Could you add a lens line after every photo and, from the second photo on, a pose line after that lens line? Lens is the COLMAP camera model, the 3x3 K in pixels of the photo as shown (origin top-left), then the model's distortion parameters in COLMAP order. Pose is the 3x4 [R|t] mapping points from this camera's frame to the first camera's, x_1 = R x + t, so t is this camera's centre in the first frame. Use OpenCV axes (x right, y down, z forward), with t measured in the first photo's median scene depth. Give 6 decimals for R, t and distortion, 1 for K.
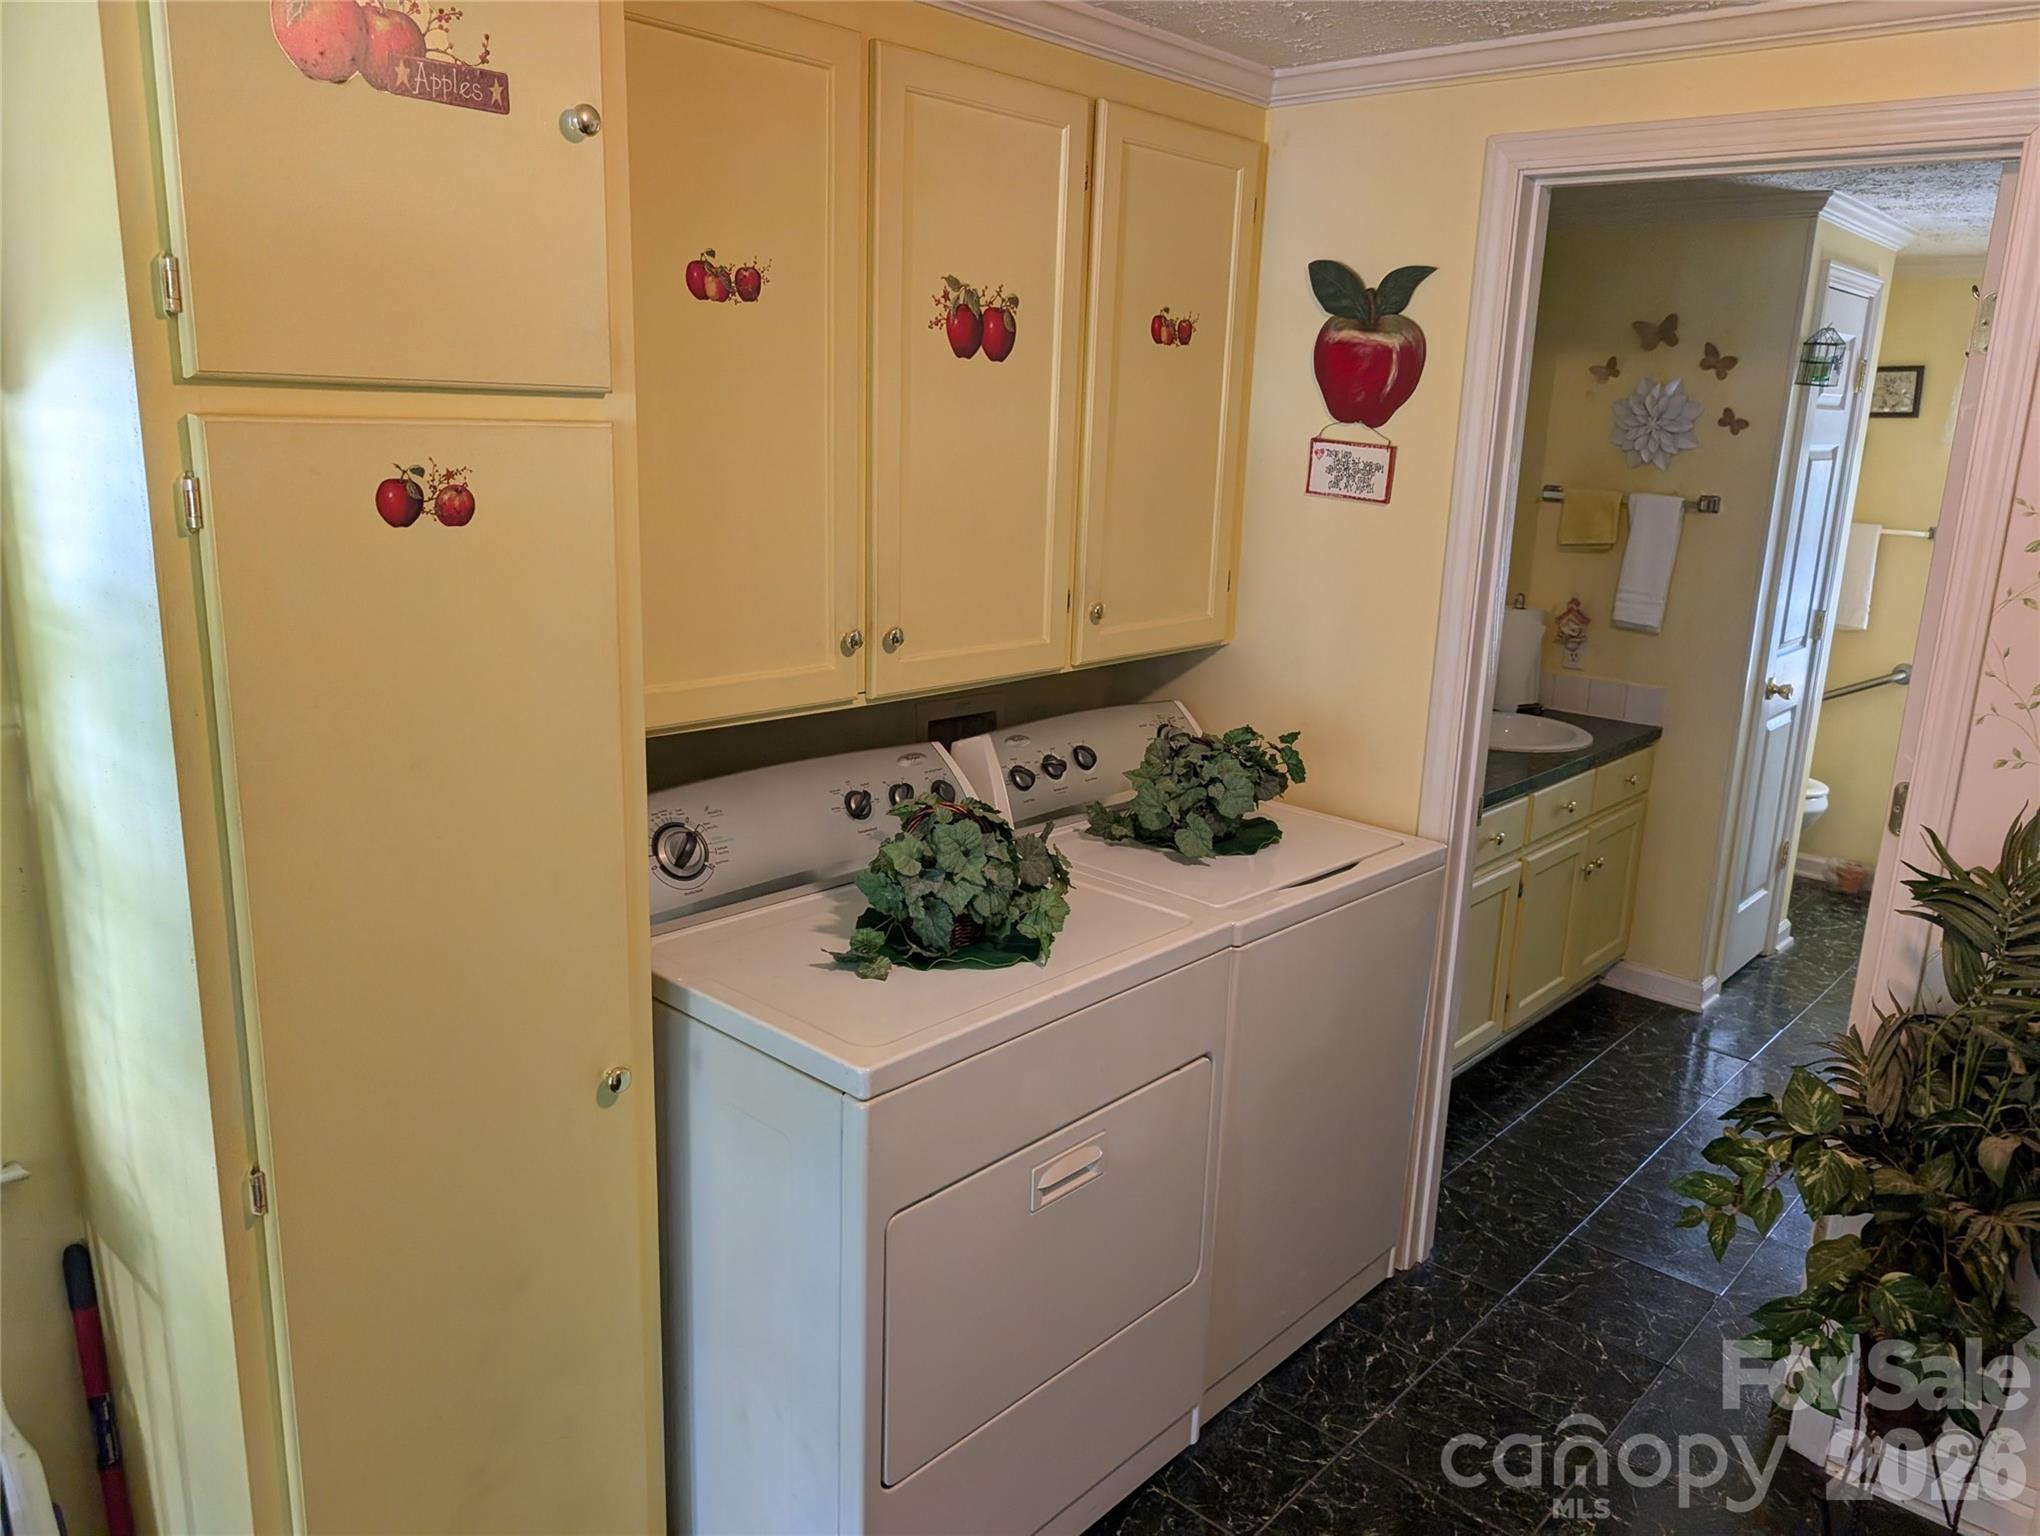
lens RADIAL K [[1491.8, 0, 1034.9], [0, 1491.8, 763.2], [0, 0, 1]] dist [0.033404, -0.035577]
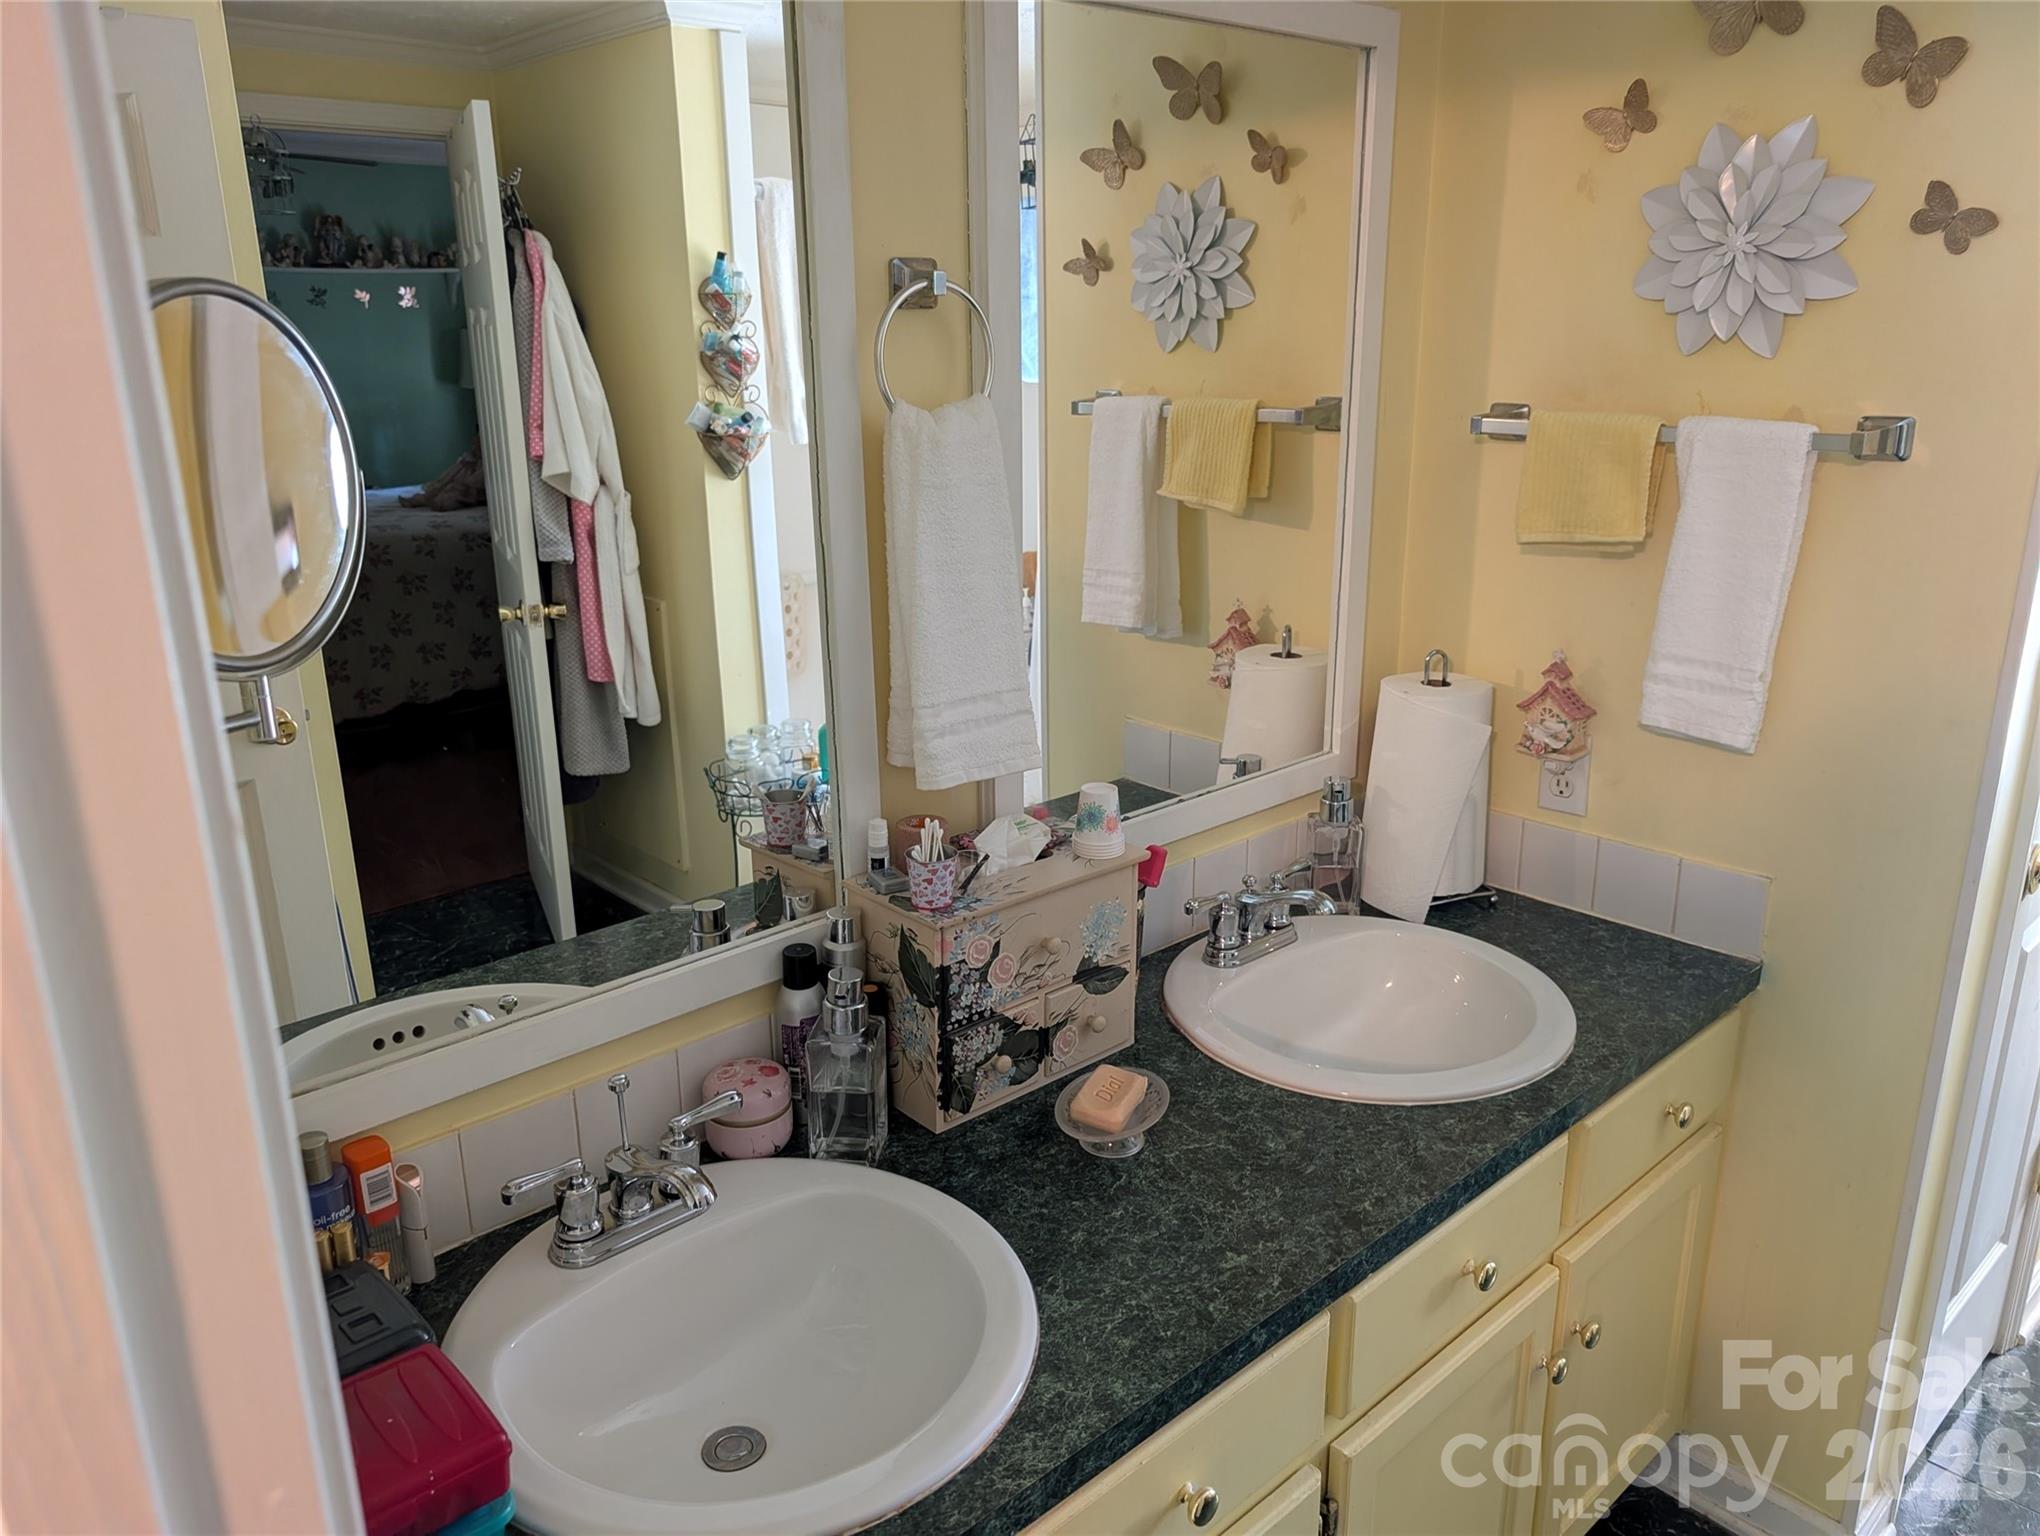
lens RADIAL K [[1491.8, 0, 1004.2], [0, 1491.8, 781.6], [0, 0, 1]] dist [0.033404, -0.035577]
pose [[0.994195, -0.013584, -0.106733, 0.258019], [0.019824, 0.998142, 0.057623, -0.109110], [0.105752, -0.059404, 0.992617, 0.572789]]
